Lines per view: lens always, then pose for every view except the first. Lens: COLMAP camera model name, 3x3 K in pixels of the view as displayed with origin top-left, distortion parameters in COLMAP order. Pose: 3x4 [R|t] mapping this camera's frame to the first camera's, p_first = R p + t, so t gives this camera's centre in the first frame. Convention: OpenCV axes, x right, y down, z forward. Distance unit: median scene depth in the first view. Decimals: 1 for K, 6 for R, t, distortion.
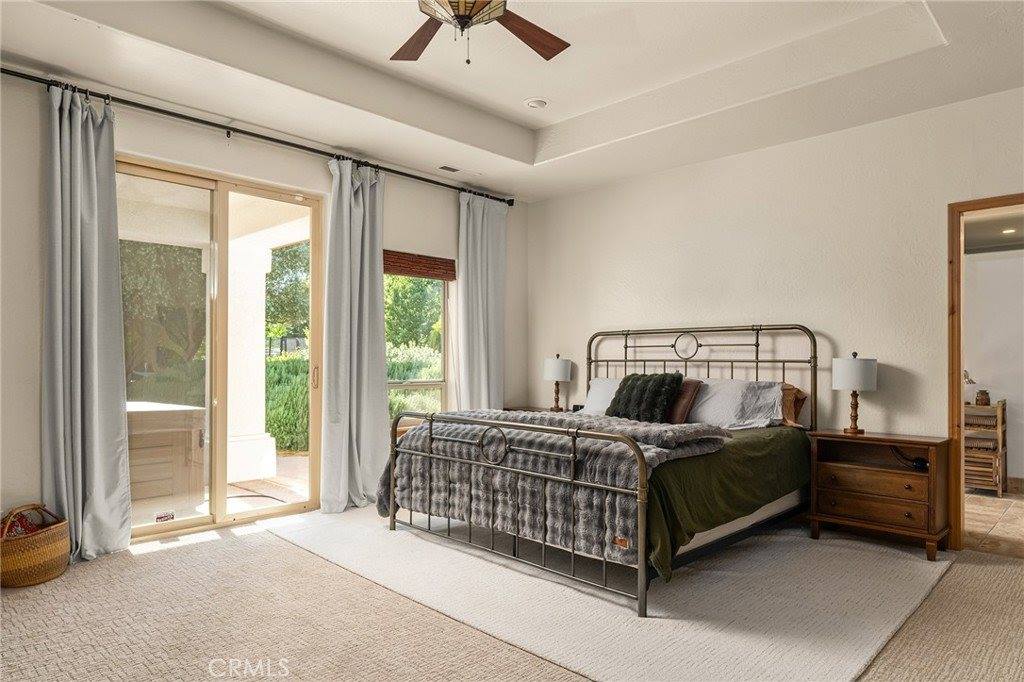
lens RADIAL K [[631.1, 0, 509.2], [0, 631.1, 347.7], [0, 0, 1]] dist [-0.008880, 0.000067]
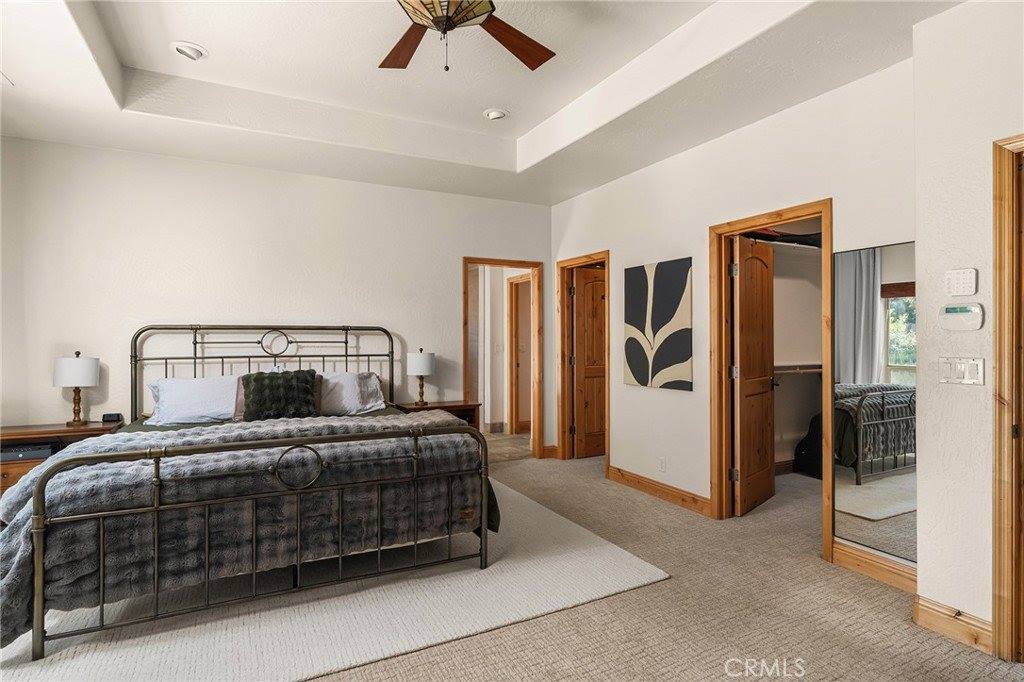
lens RADIAL K [[498.2, 0, 505.8], [0, 498.2, 342.9], [0, 0, 1]] dist [-0.001028, -0.000321]
pose [[0.323303, 0.011706, 0.946223, -0.416392], [-0.003354, 0.999931, -0.011224, 0.006659], [-0.946290, 0.000455, 0.323320, 0.410736]]
